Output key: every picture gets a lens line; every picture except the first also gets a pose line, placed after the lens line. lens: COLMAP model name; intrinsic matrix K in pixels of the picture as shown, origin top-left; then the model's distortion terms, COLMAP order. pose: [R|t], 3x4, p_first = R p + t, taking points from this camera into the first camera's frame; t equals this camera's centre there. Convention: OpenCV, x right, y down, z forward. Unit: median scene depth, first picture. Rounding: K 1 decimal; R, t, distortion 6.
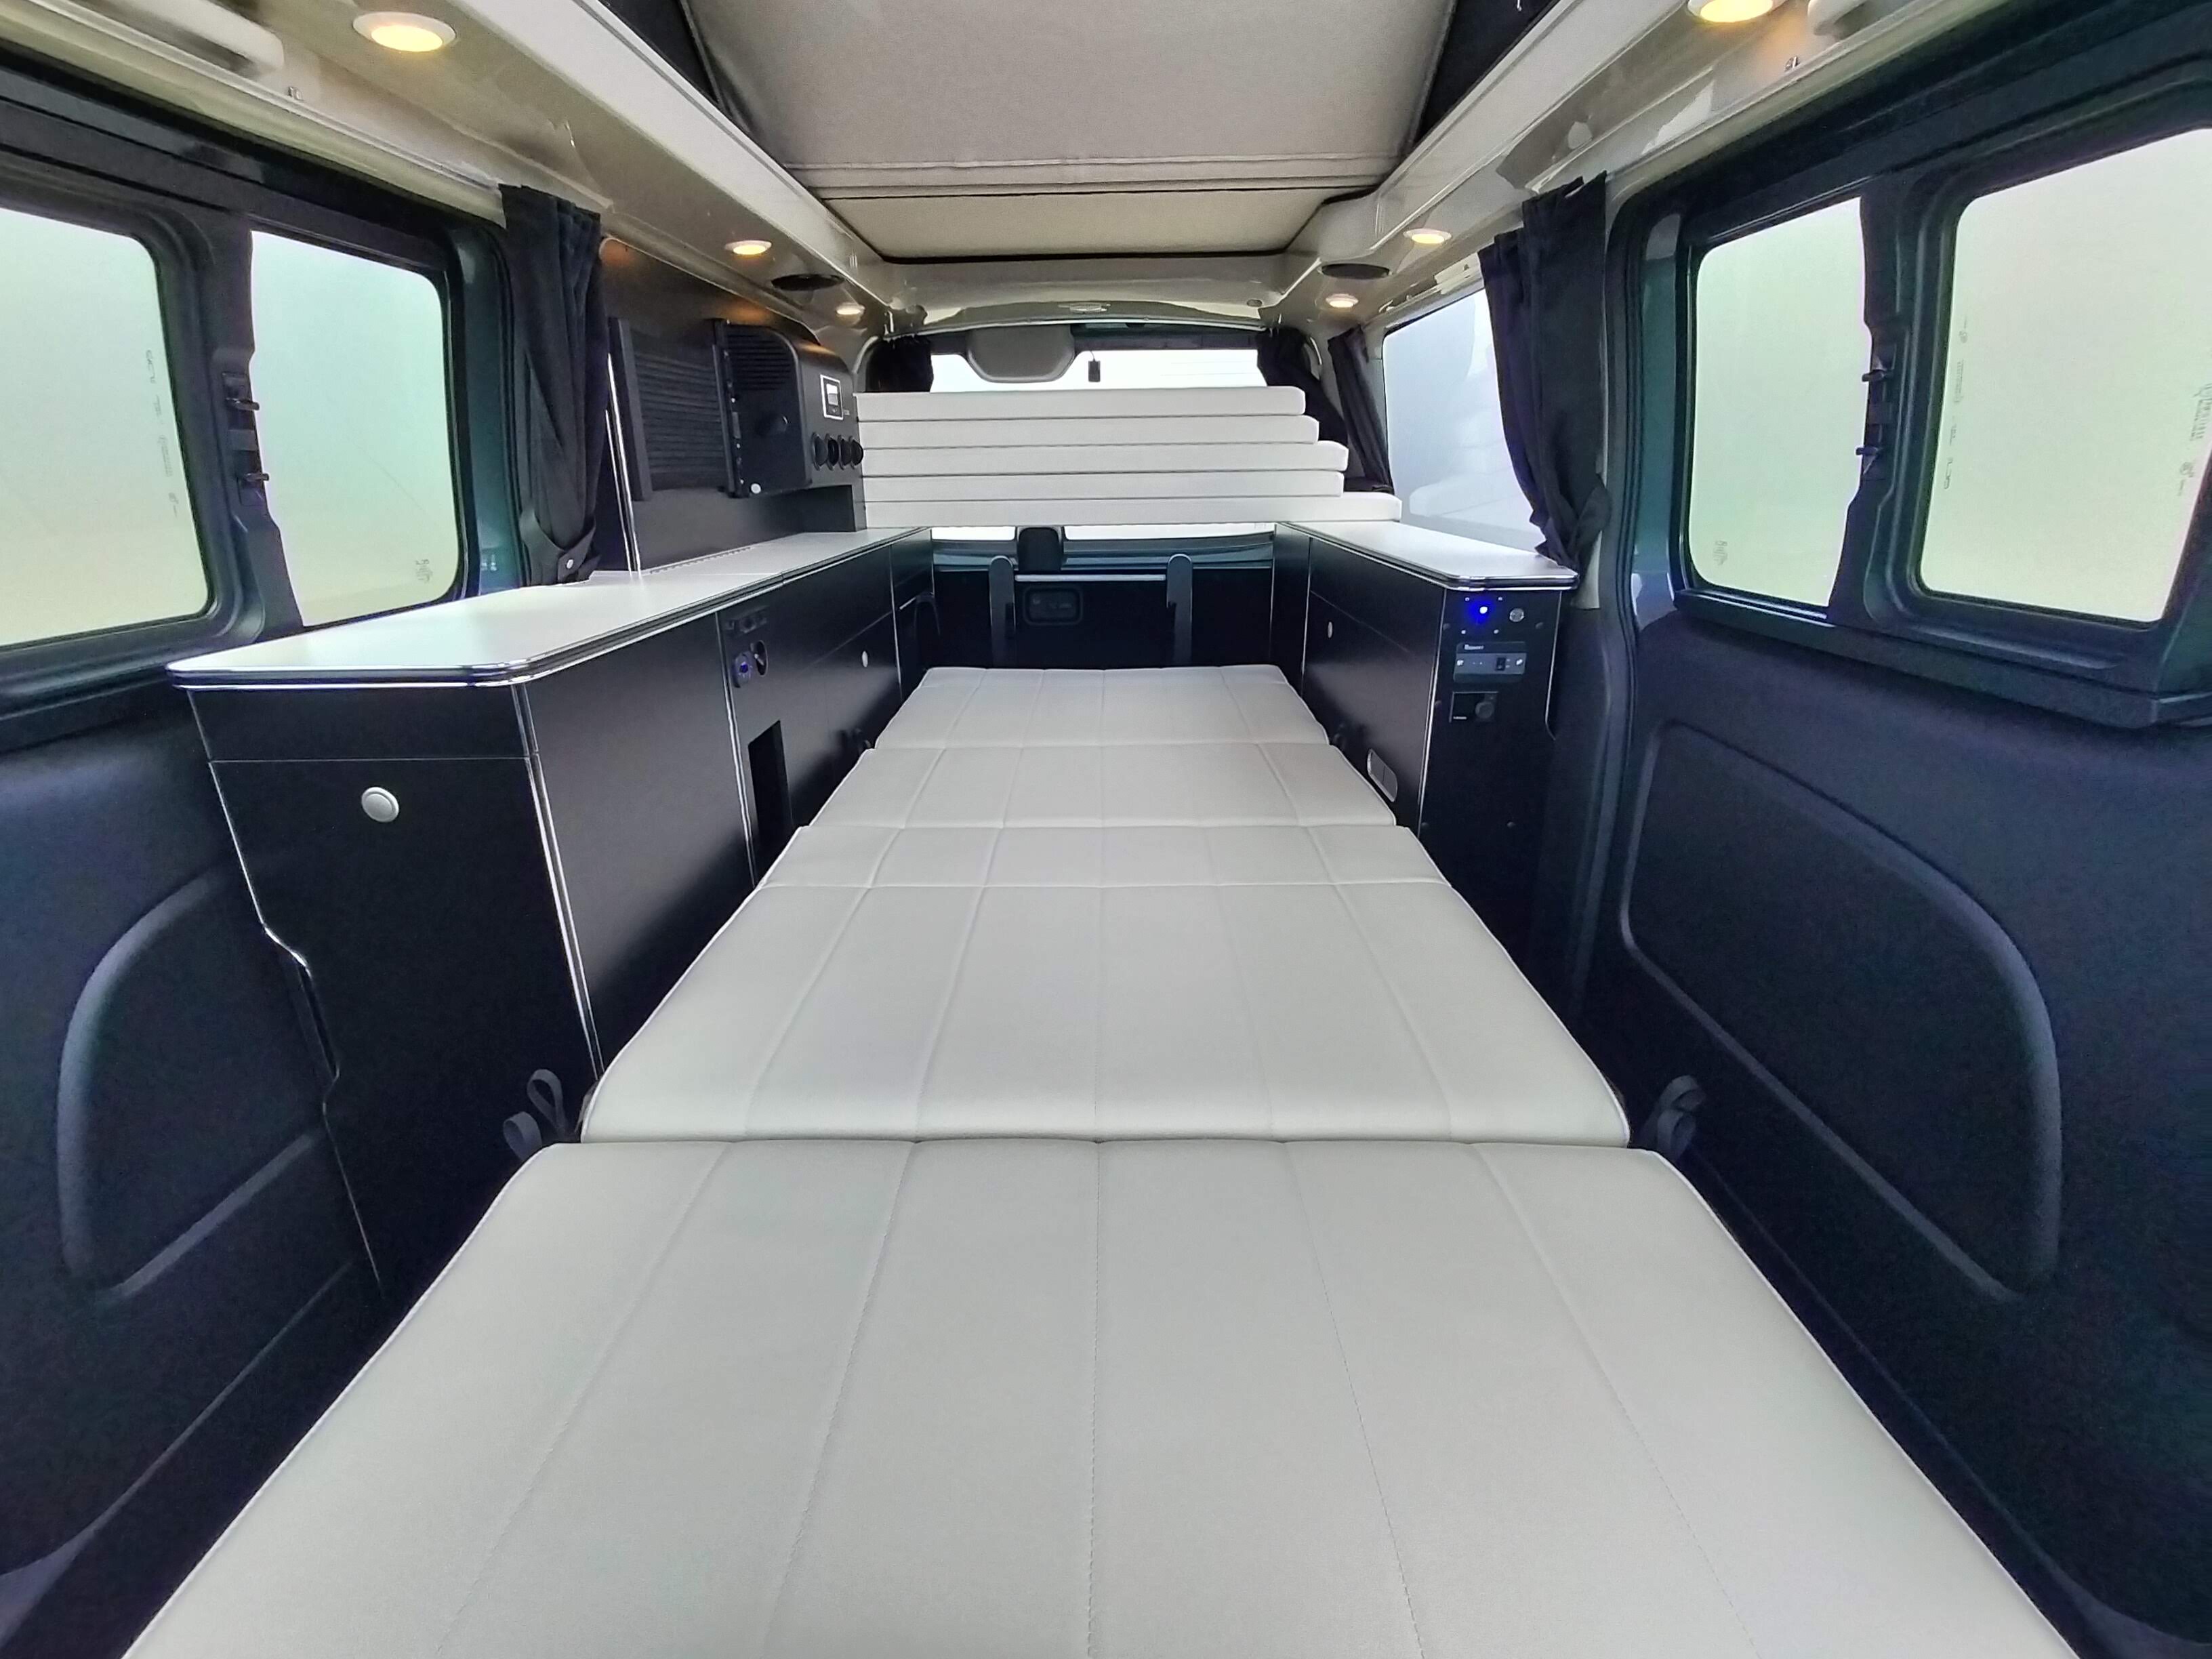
lens RADIAL K [[1018.3, 0, 1087.6], [0, 1018.3, 834.3], [0, 0, 1]] dist [-0.003283, -0.000719]
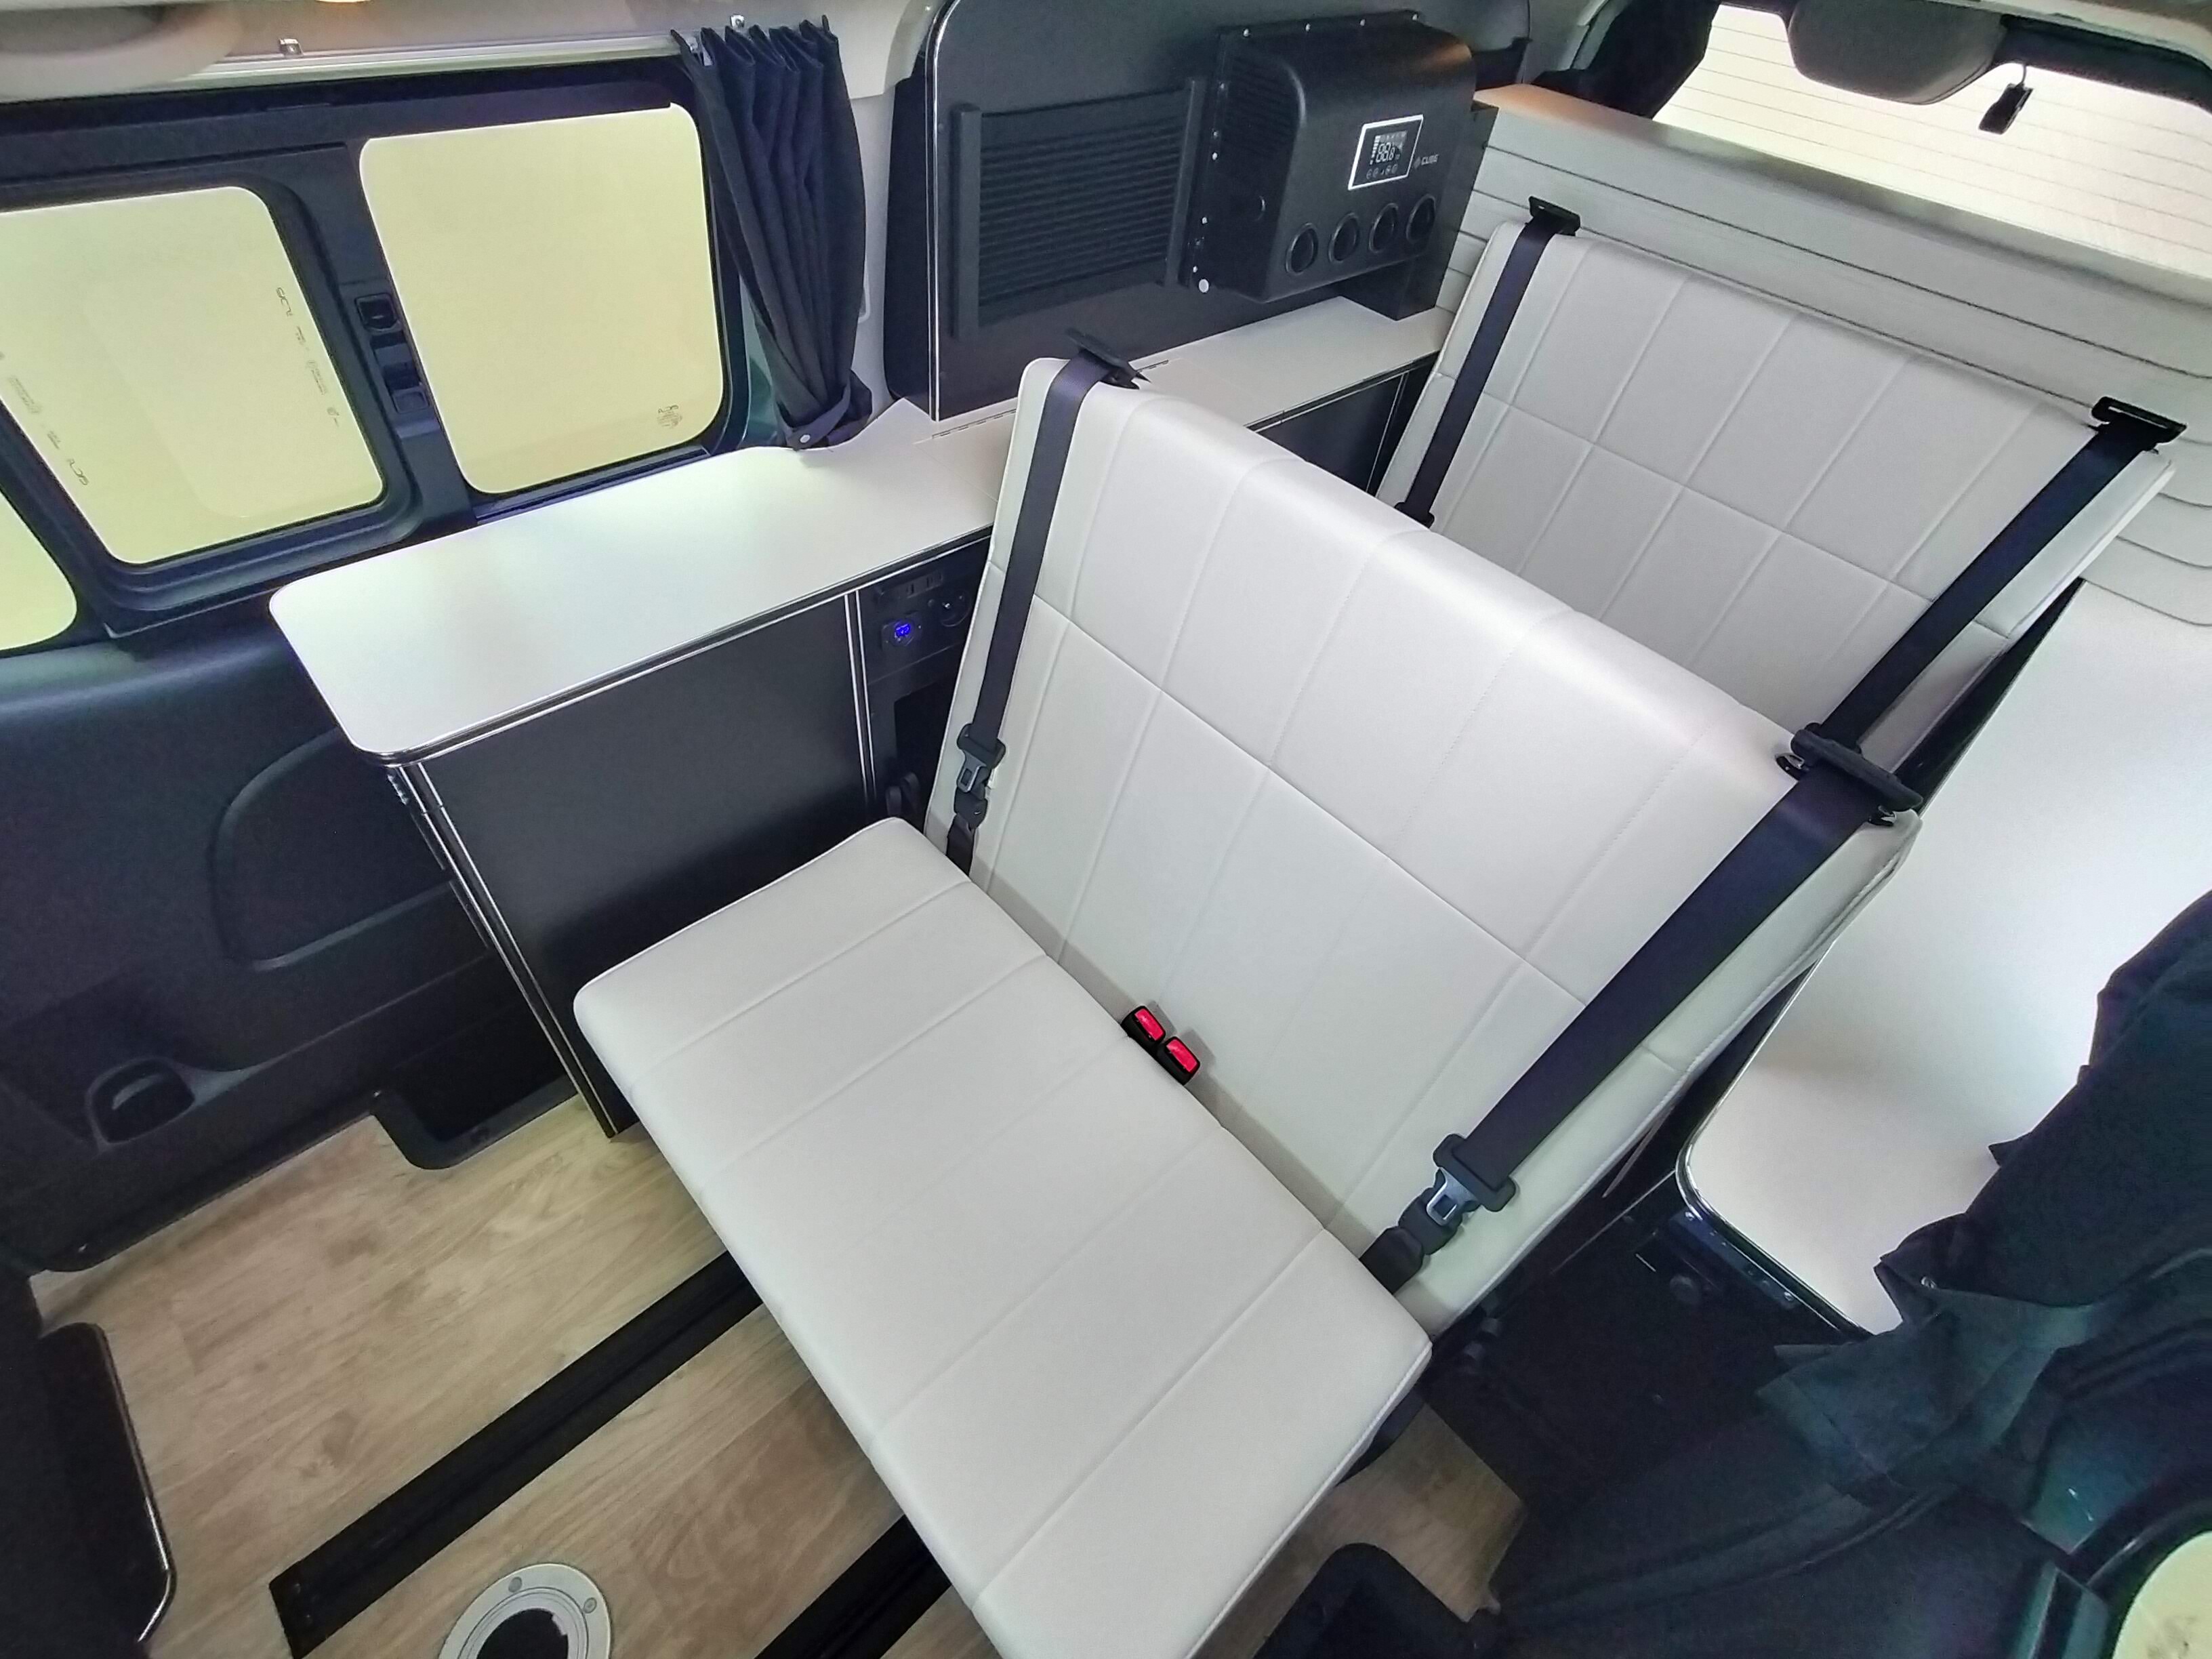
lens RADIAL K [[1022.9, 0, 1079.6], [0, 1022.9, 828.0], [0, 0, 1]] dist [-0.001047, 0.000407]
pose [[0.689244, 0.580528, -0.433509, 0.268613], [-0.338831, 0.787138, 0.515371, -0.566968], [0.640418, -0.208331, 0.739231, 0.420748]]
